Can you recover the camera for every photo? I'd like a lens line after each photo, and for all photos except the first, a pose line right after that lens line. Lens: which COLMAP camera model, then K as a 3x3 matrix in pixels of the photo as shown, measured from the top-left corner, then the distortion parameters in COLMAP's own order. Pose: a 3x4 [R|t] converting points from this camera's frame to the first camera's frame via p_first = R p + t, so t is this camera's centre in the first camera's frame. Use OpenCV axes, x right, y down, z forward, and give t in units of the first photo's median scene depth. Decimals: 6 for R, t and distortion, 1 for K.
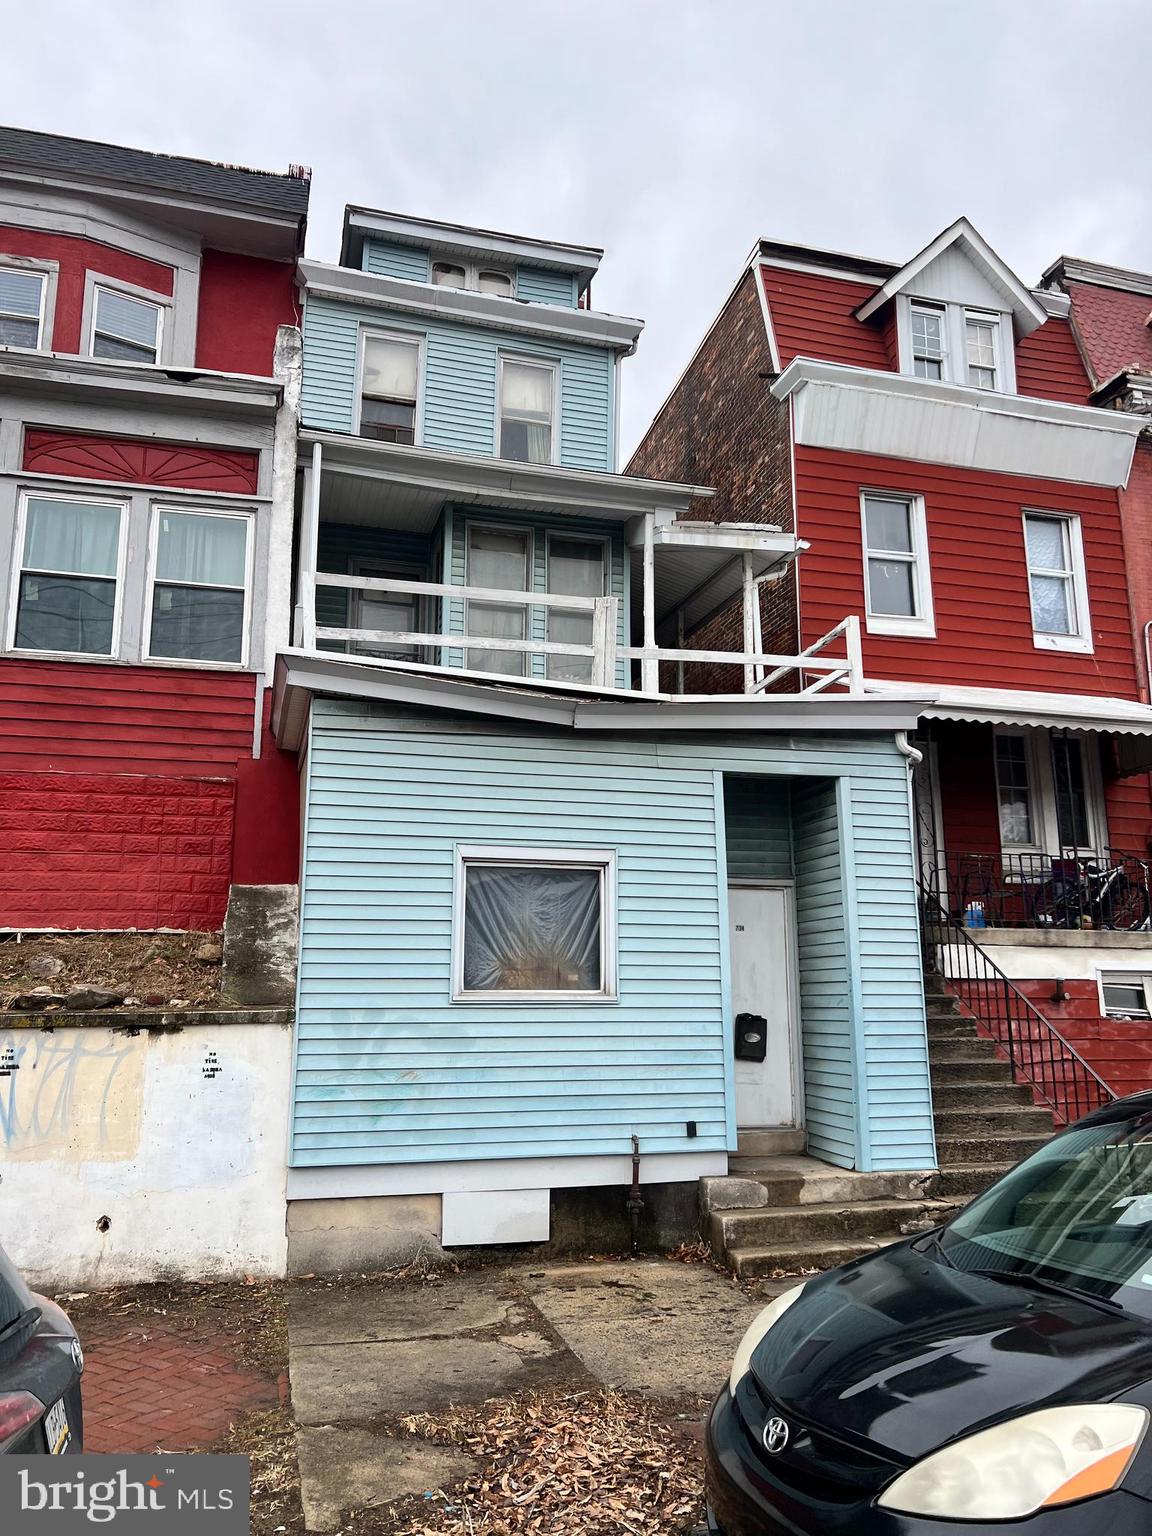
lens RADIAL K [[1137.6, 0, 582.3], [0, 1137.6, 791.7], [0, 0, 1]] dist [0.042969, -0.047808]
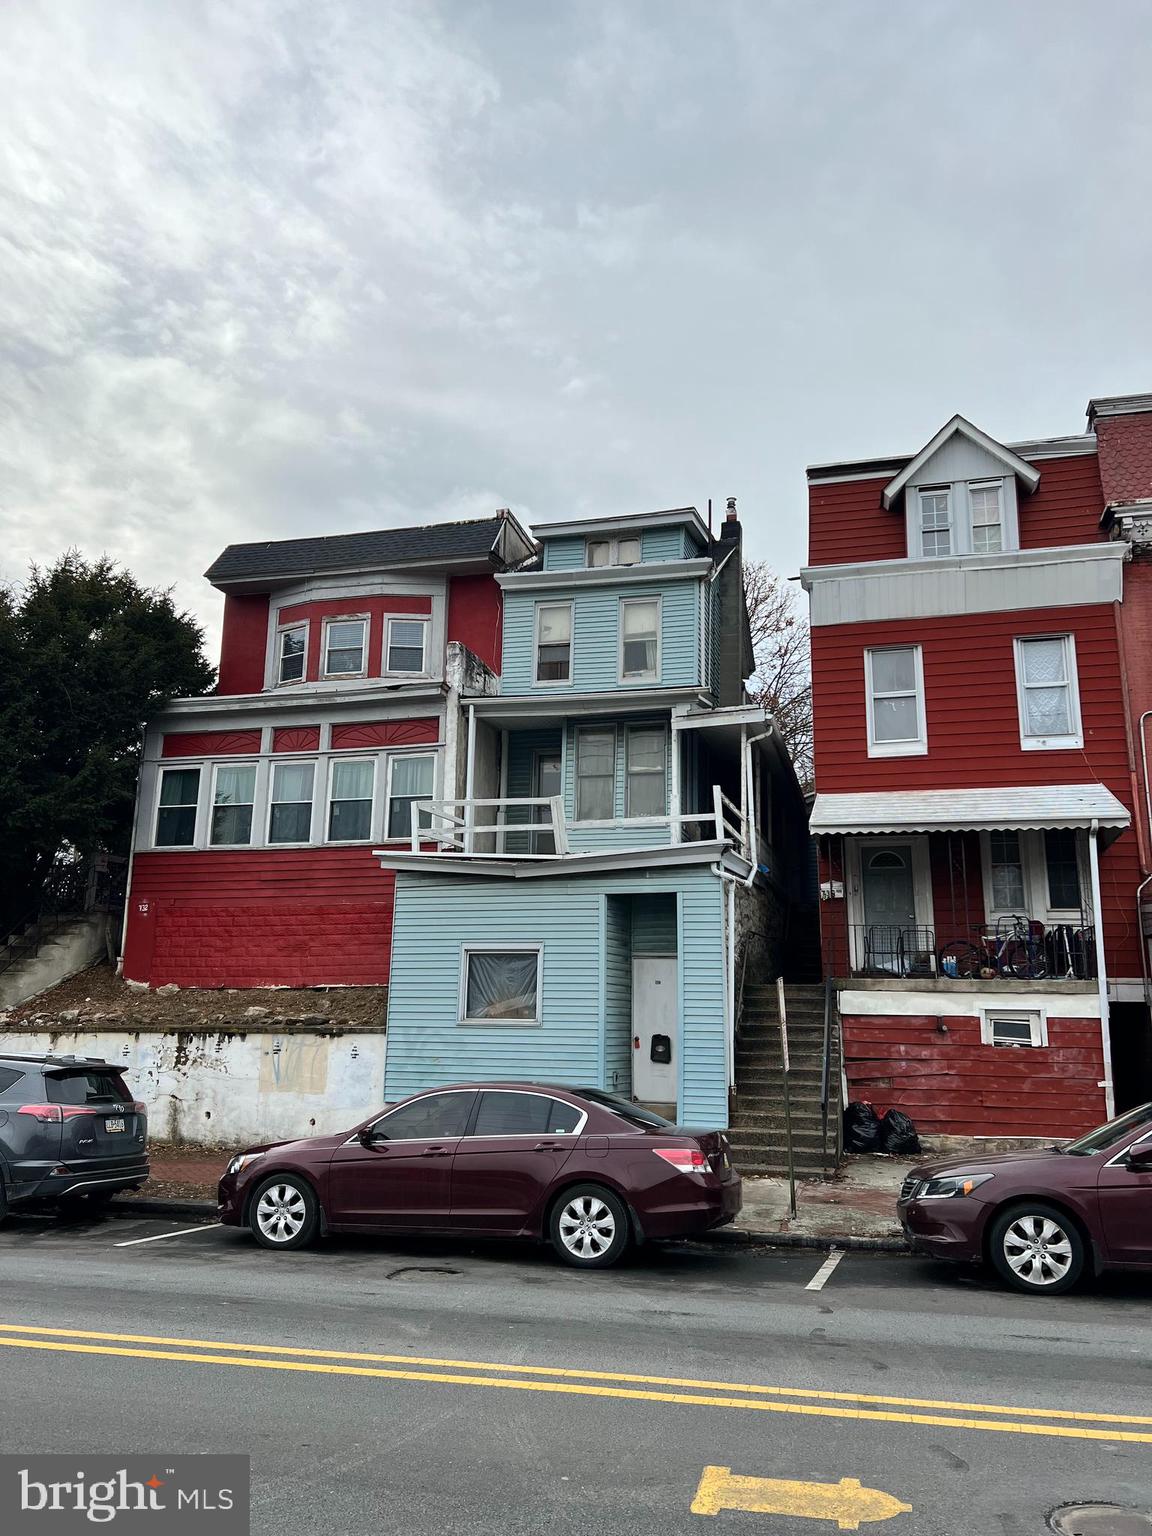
lens RADIAL K [[1137.6, 0, 582.3], [0, 1137.6, 791.7], [0, 0, 1]] dist [0.042969, -0.047808]
pose [[0.857471, -0.090637, -0.506486, 0.785888], [0.077588, 0.995884, -0.046861, -0.075746], [0.508649, 0.000885, 0.860974, -0.416701]]
